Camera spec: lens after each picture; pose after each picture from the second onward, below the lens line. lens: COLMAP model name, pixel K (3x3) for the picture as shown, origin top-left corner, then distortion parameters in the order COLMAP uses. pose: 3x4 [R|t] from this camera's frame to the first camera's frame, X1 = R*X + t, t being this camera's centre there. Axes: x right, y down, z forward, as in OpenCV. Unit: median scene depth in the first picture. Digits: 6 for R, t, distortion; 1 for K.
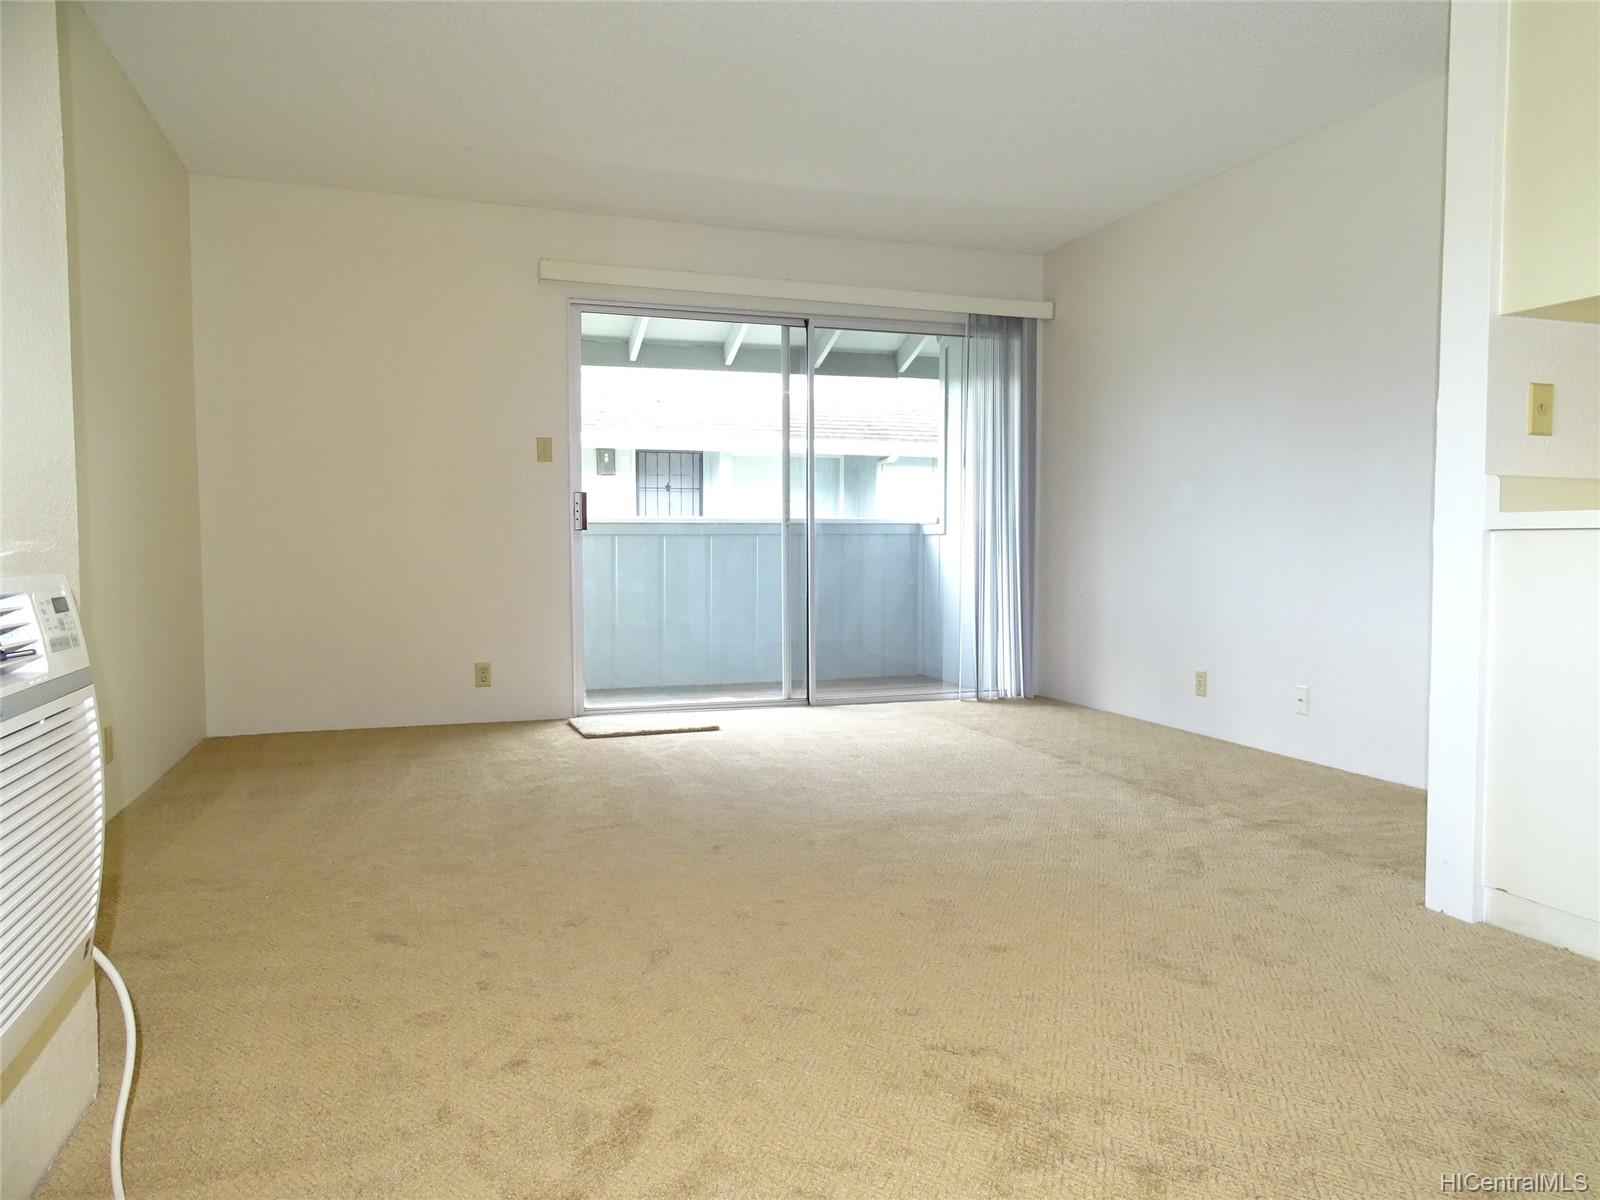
lens RADIAL K [[1160.9, 0, 806.2], [0, 1160.9, 589.3], [0, 0, 1]] dist [0.026028, -0.003442]
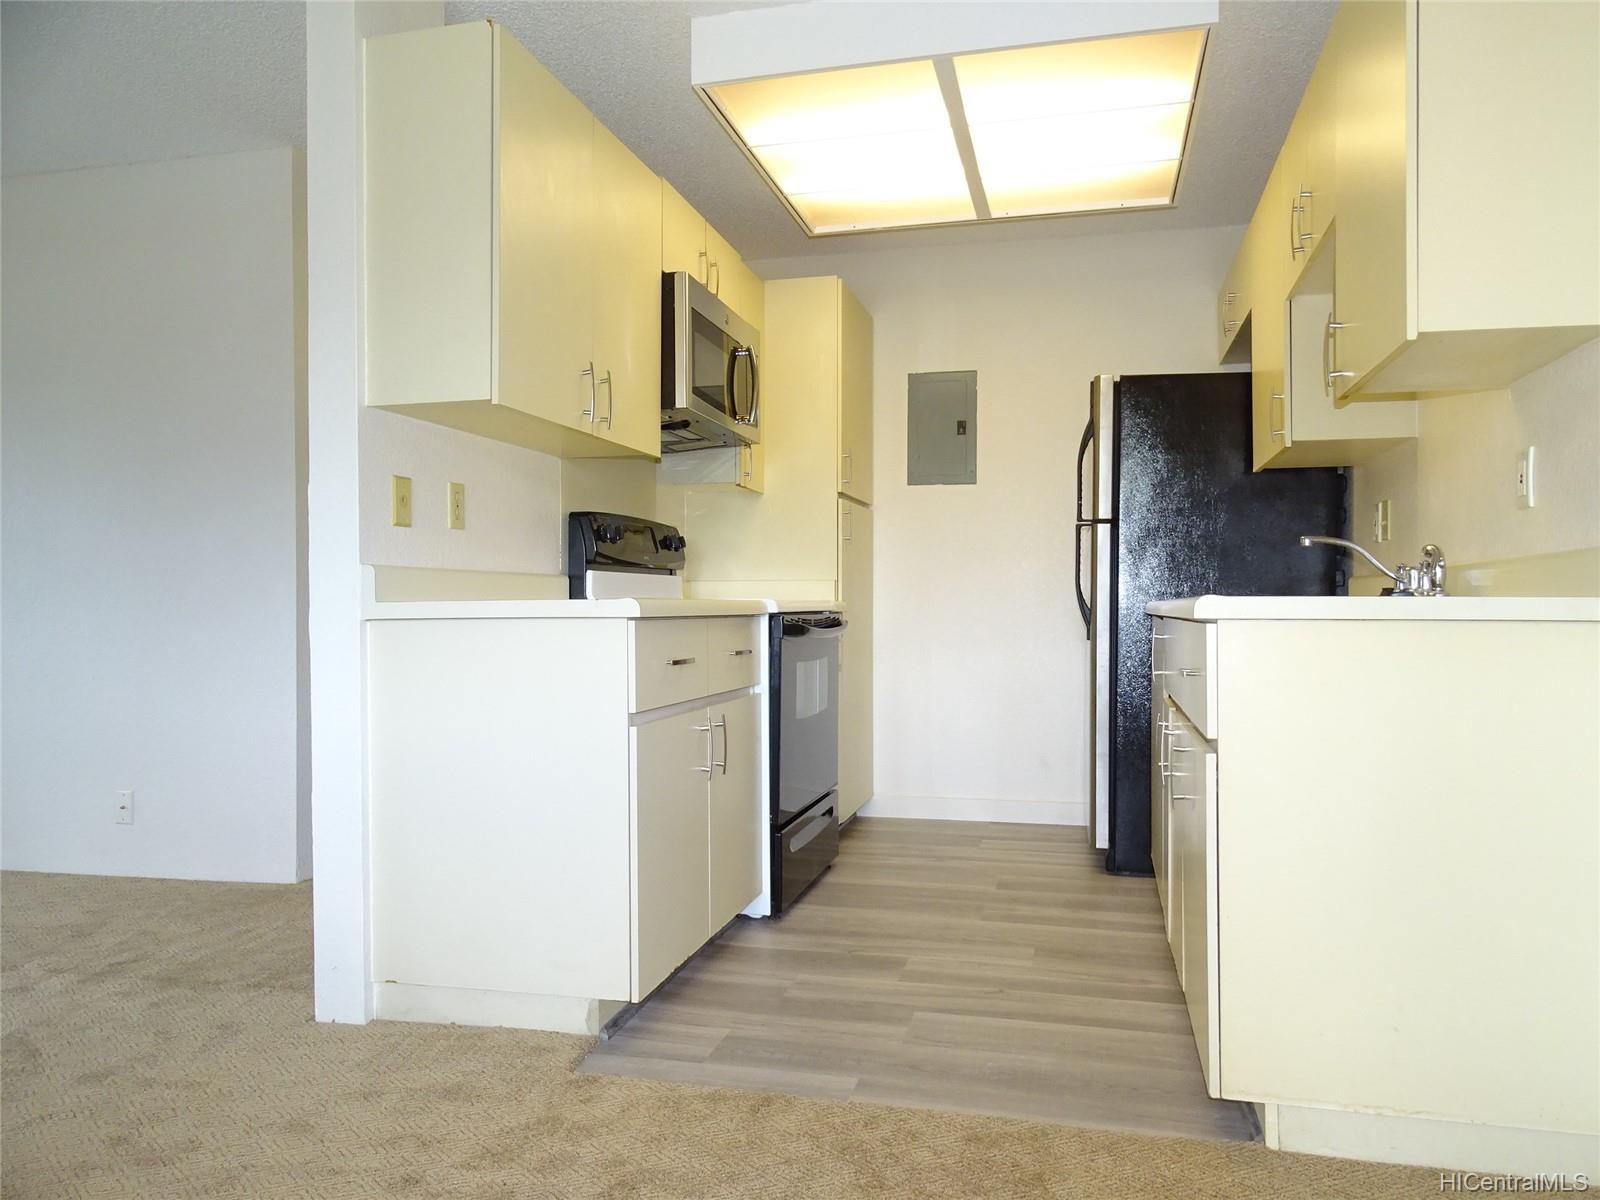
lens RADIAL K [[1160.9, 0, 800.1], [0, 1160.9, 601.2], [0, 0, 1]] dist [0.026028, -0.003442]
pose [[0.552523, -0.014776, 0.833367, -0.035182], [0.048756, 0.998704, -0.014617, -0.033935], [-0.832070, 0.048708, 0.552527, 0.146299]]
